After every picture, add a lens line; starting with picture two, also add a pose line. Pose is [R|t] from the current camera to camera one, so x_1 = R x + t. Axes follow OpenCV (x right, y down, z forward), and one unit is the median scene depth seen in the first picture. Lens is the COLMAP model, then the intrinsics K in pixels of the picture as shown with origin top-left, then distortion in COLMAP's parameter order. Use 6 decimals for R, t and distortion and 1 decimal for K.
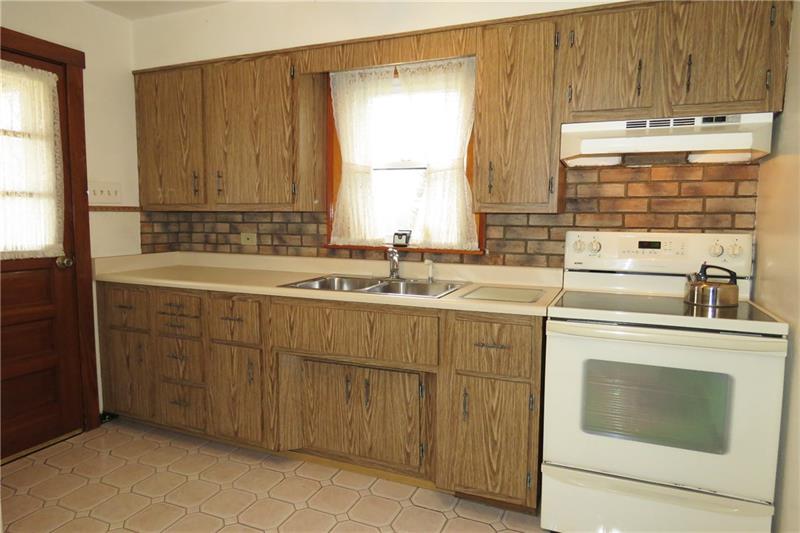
lens RADIAL K [[506.2, 0, 400.0], [0, 506.2, 266.5], [0, 0, 1]] dist [-0.000242, -0.000112]
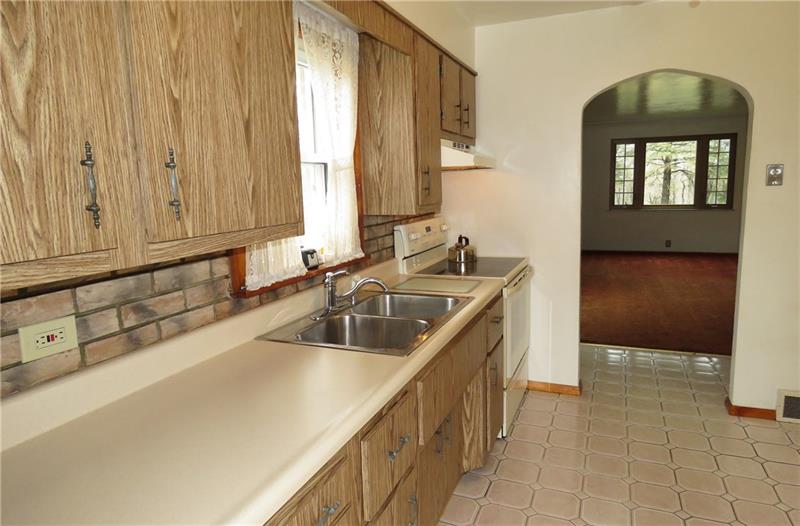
lens RADIAL K [[515.5, 0, 400.0], [0, 515.5, 263.0], [0, 0, 1]] dist [-0.002758, -0.000266]
pose [[-0.010420, -0.158981, 0.987227, -0.696250], [0.125919, 0.979213, 0.159019, -0.141918], [-0.991986, 0.125967, 0.009816, 0.813118]]
